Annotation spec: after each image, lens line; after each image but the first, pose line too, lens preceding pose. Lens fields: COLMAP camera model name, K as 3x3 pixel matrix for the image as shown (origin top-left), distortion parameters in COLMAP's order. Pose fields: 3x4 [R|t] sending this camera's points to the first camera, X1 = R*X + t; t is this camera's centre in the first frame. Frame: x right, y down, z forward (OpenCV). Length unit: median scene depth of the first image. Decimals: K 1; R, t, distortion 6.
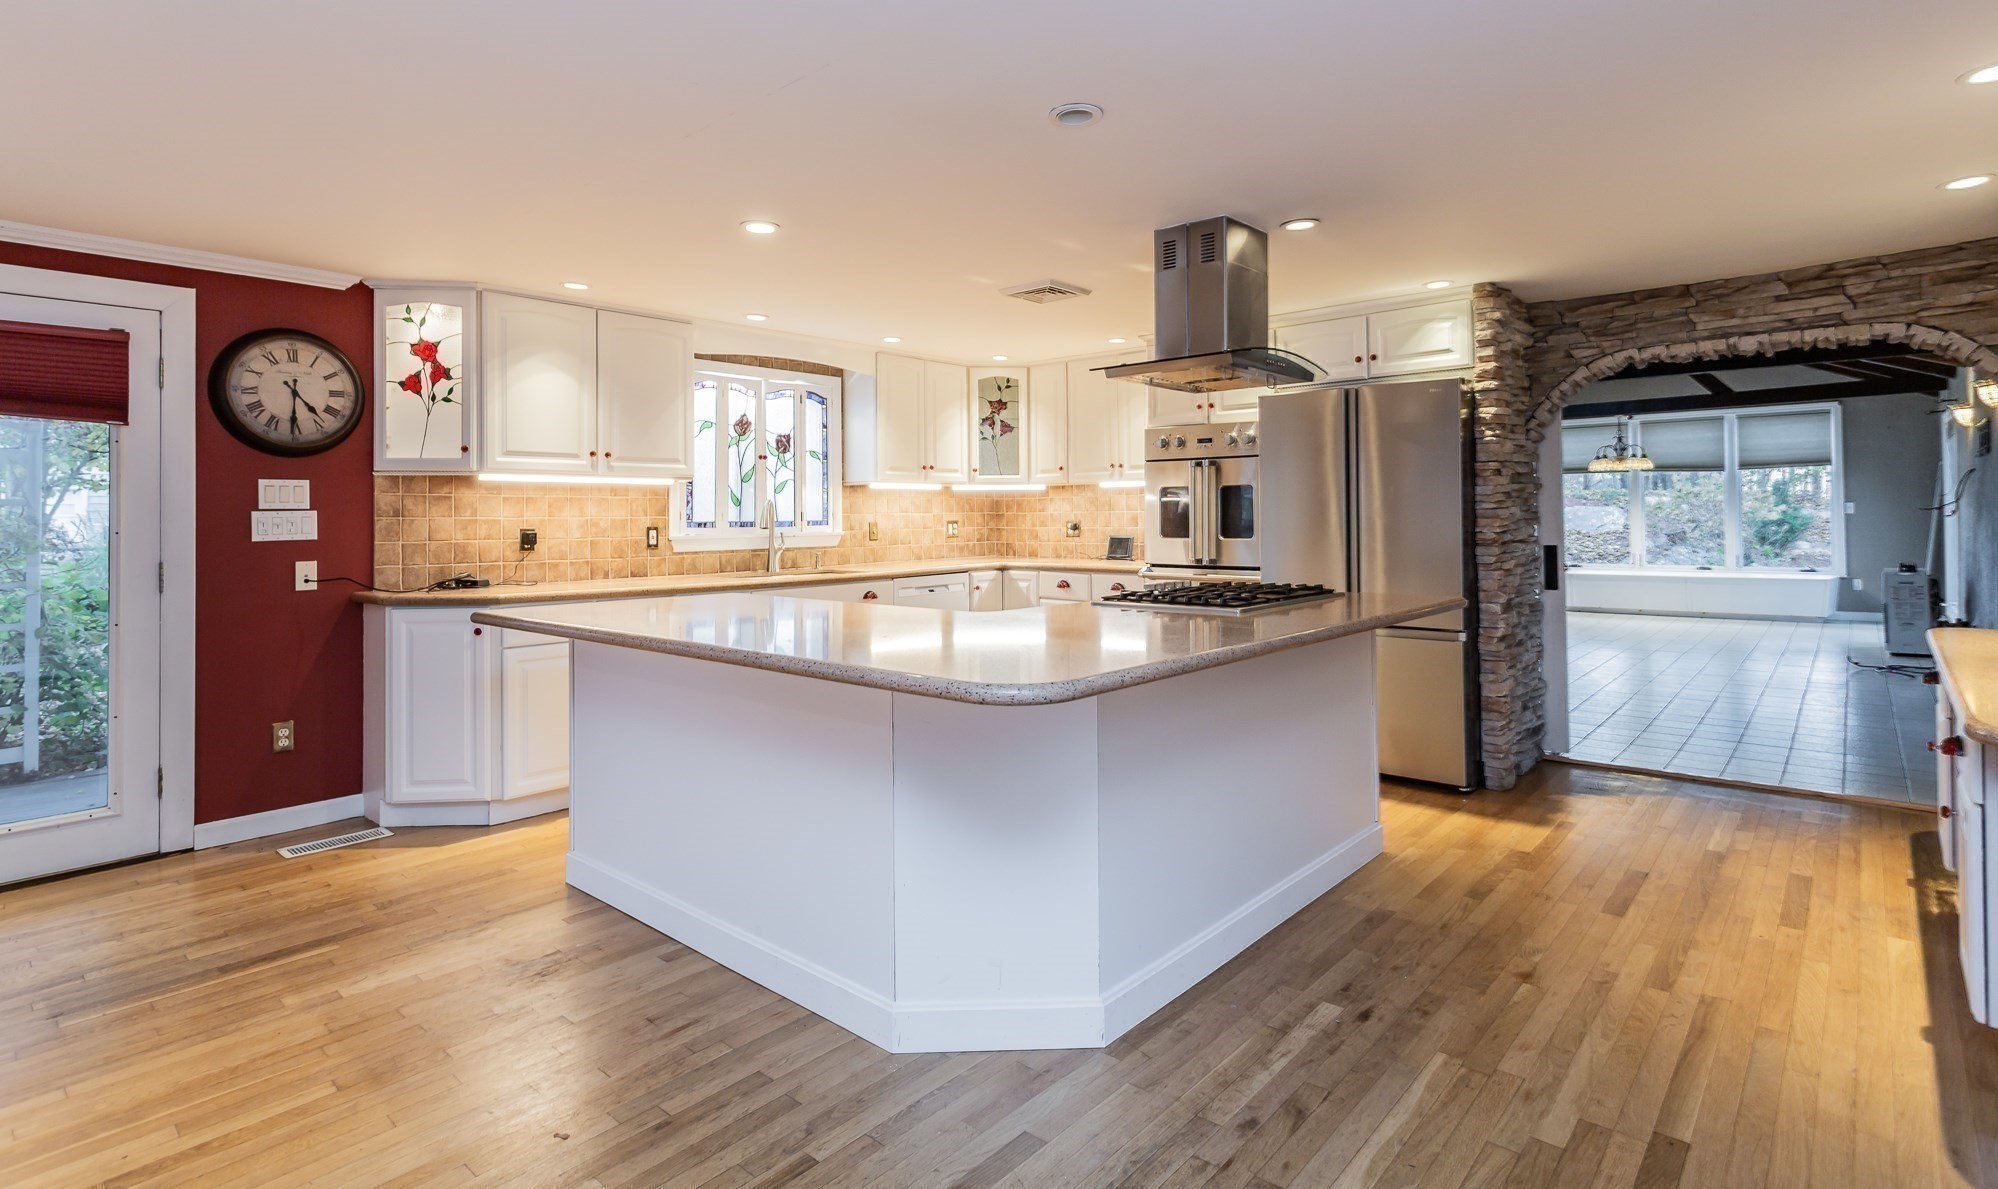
lens RADIAL K [[976.1, 0, 999.0], [0, 976.1, 510.2], [0, 0, 1]] dist [0.008446, 0.000178]
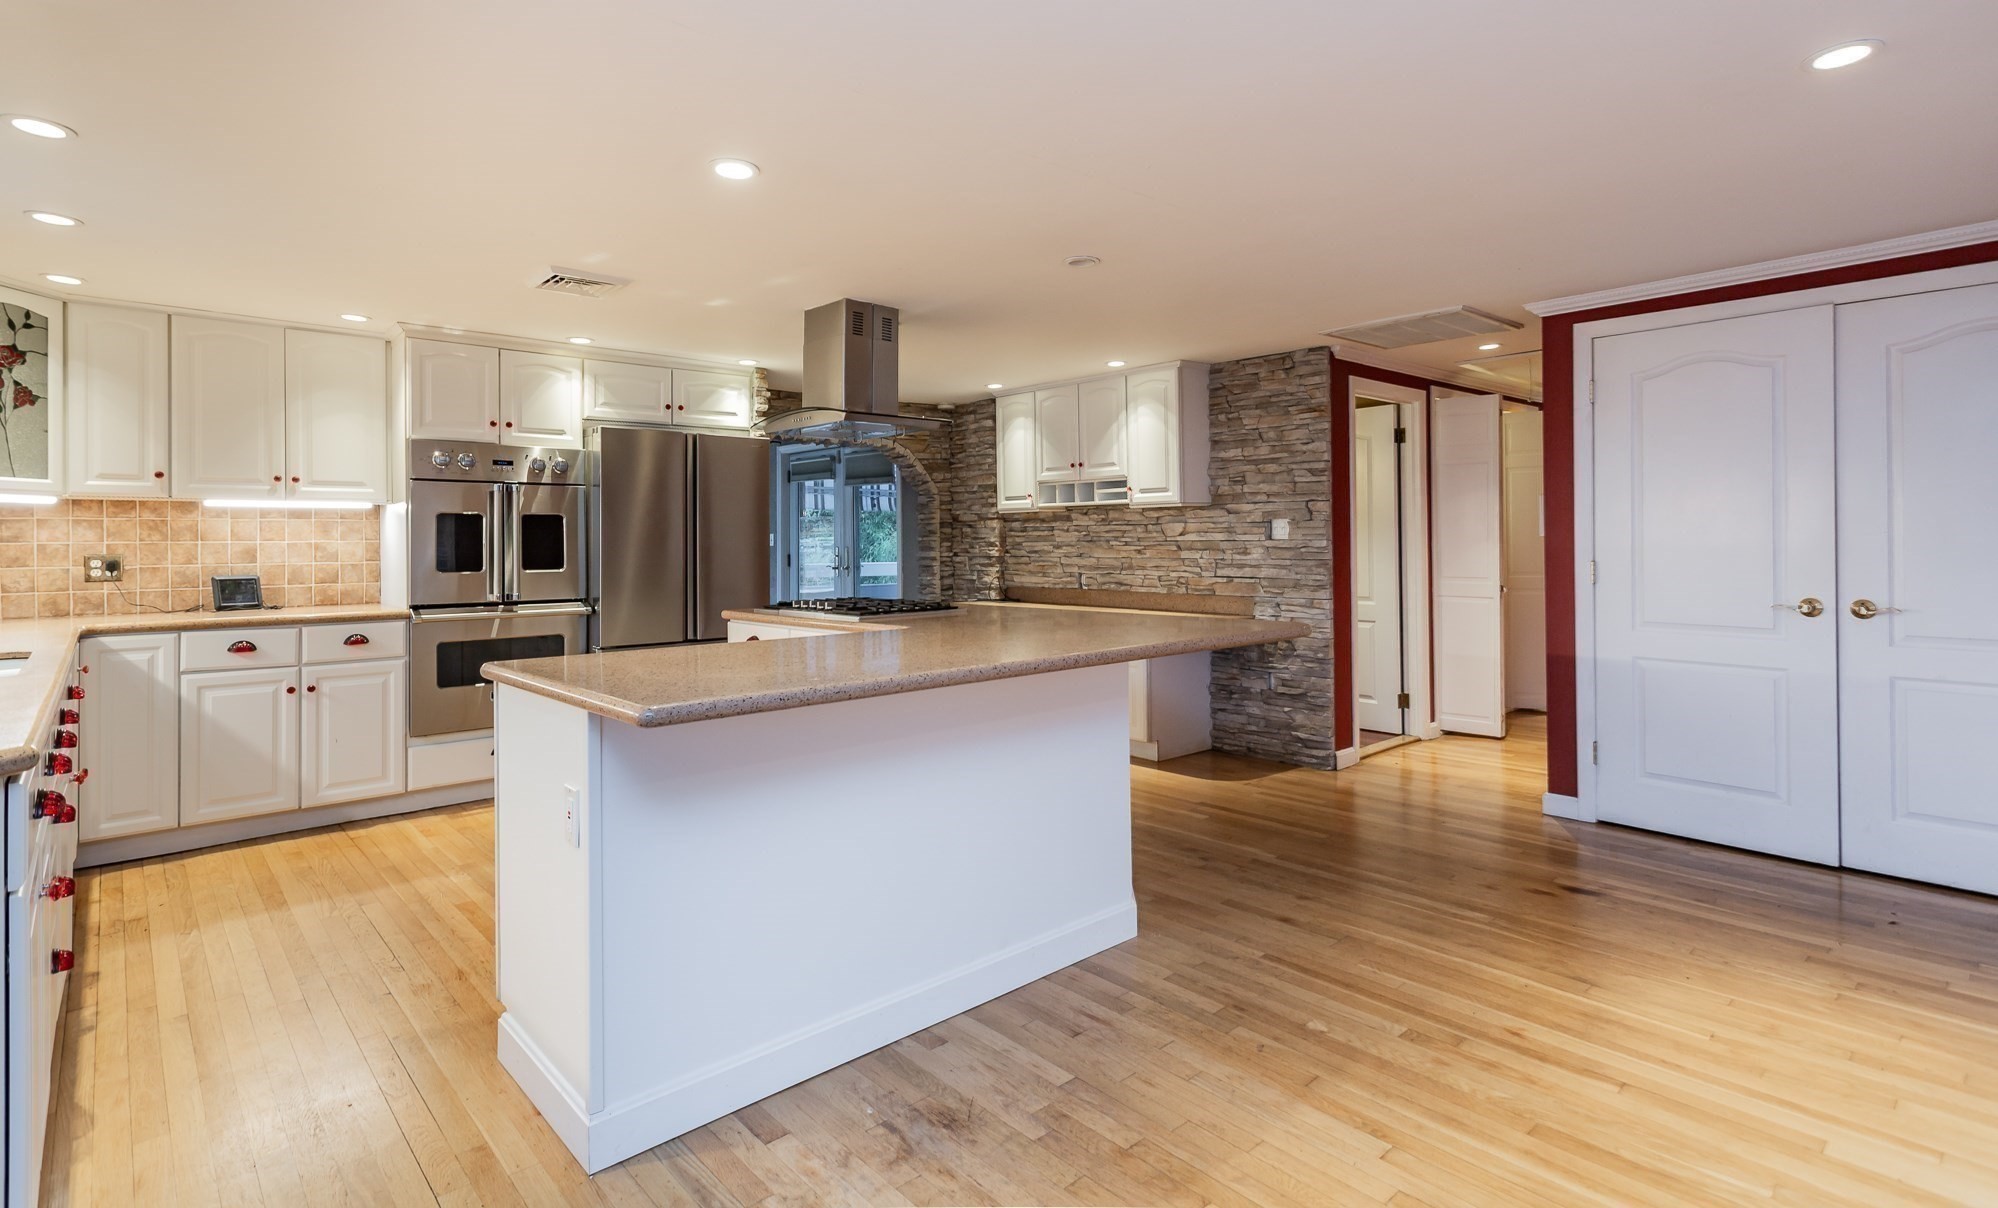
lens RADIAL K [[978.4, 0, 1001.0], [0, 978.4, 543.3], [0, 0, 1]] dist [0.007086, 0.000982]
pose [[0.106649, 0.007240, 0.994270, -0.792154], [0.001333, 0.999972, -0.007425, 0.012795], [-0.994296, 0.002118, 0.106637, 0.559247]]
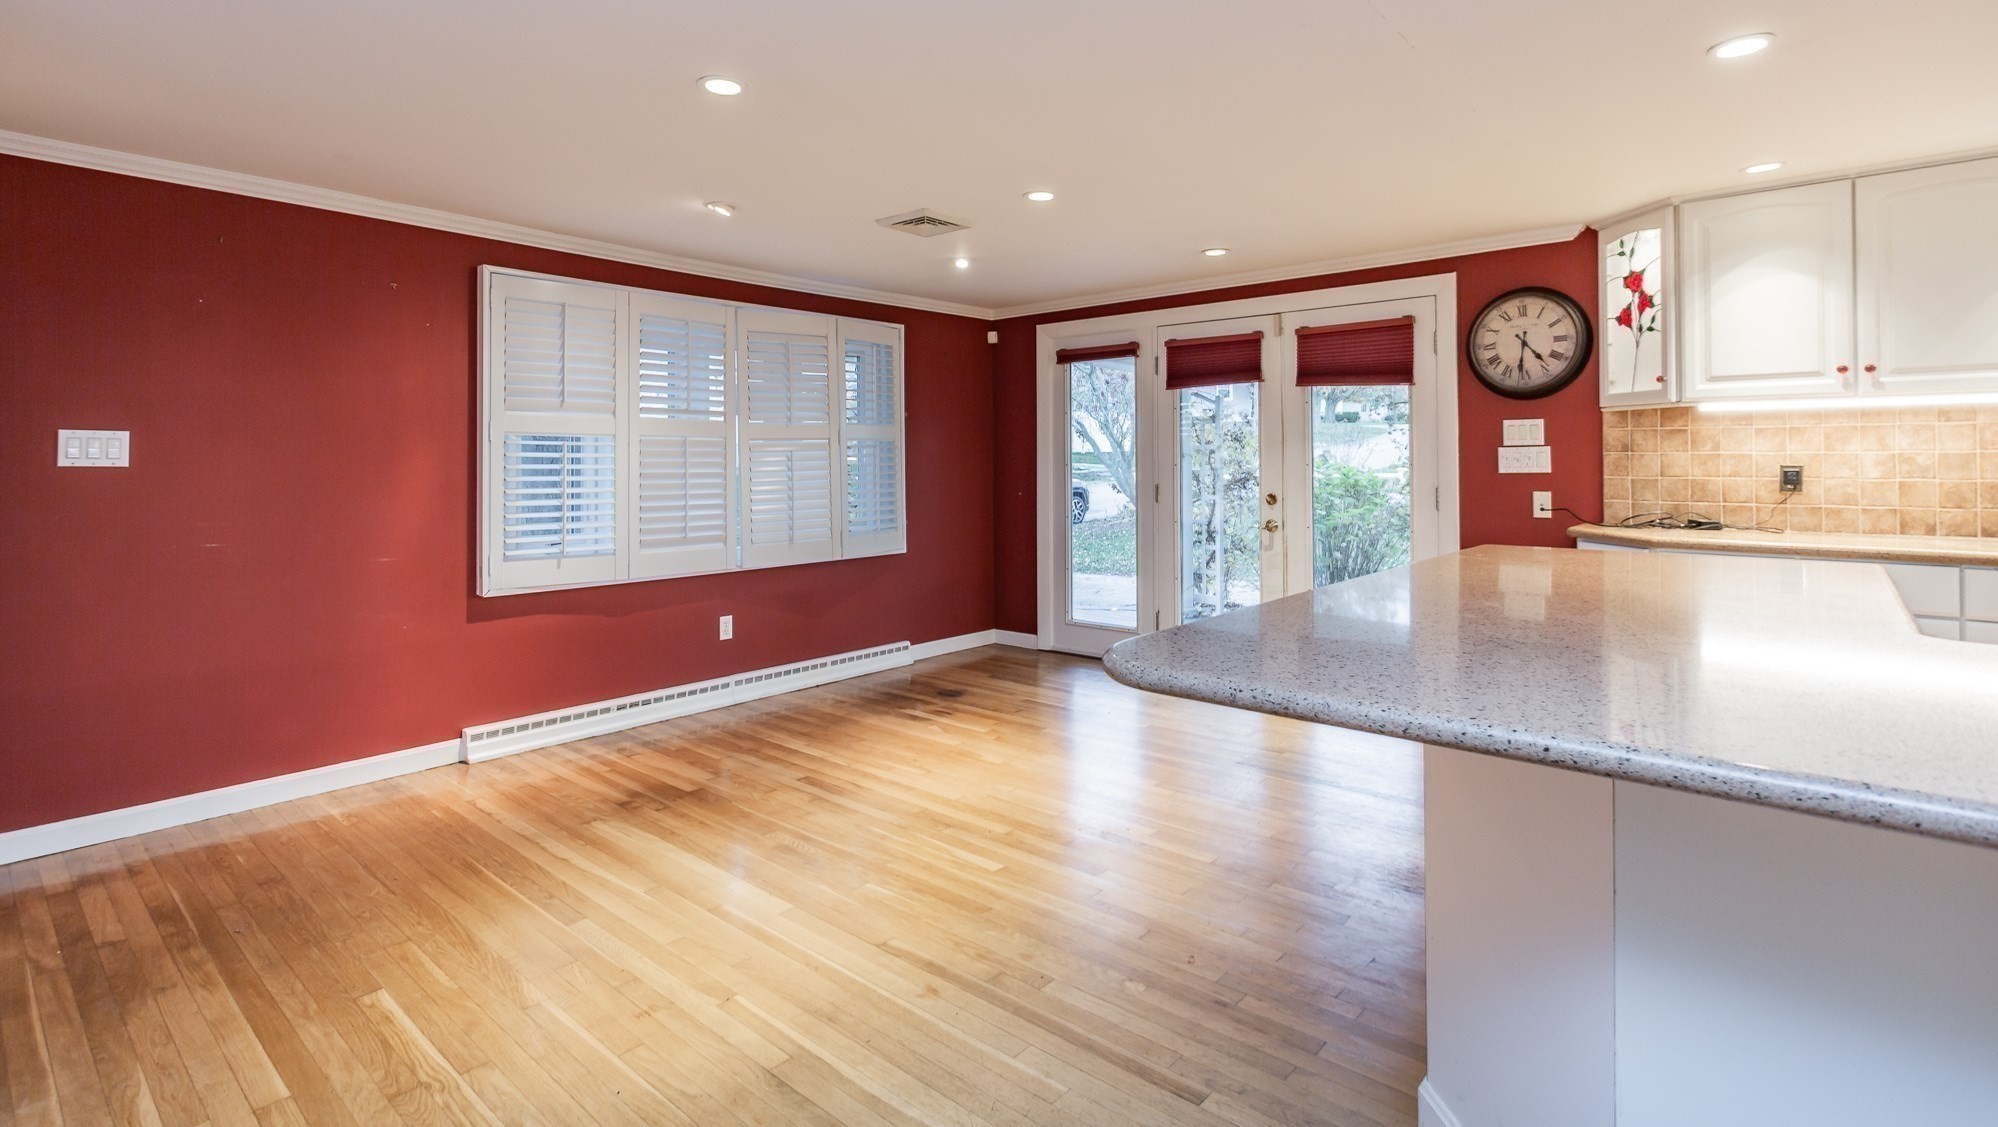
lens RADIAL K [[945.4, 0, 1006.0], [0, 945.4, 449.6], [0, 0, 1]] dist [0.004197, 0.001512]
pose [[0.015249, -0.003360, -0.999878, 0.348847], [0.013391, 0.999905, -0.003156, -0.000763], [0.999794, -0.013341, 0.015292, 0.356987]]
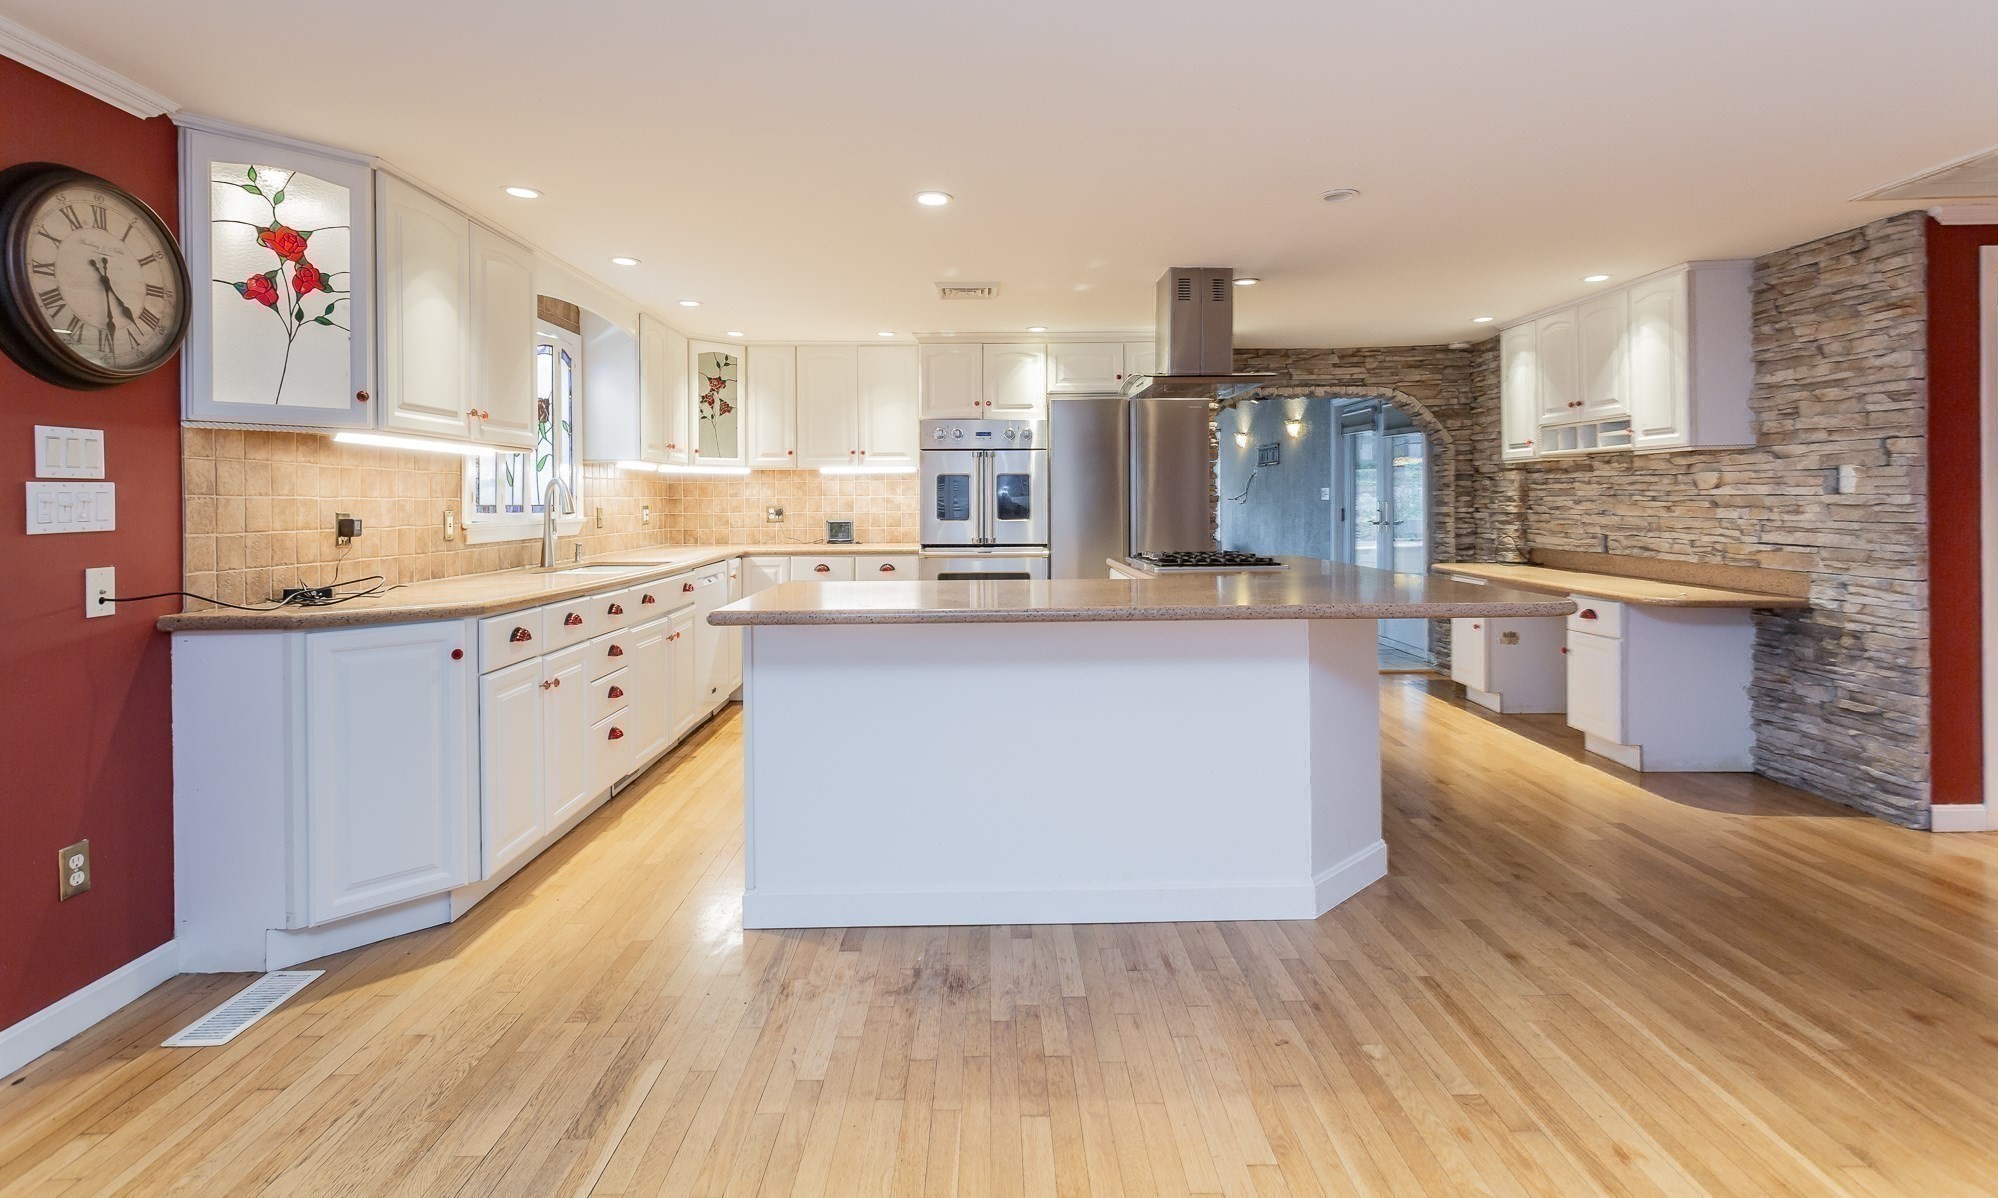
lens RADIAL K [[978.4, 0, 997.6], [0, 978.4, 510.7], [0, 0, 1]] dist [0.007086, 0.000982]
pose [[0.737447, -0.002683, 0.675400, -0.679053], [-0.004026, 0.999957, 0.008367, 0.010315], [-0.675393, -0.008890, 0.737404, 0.187324]]
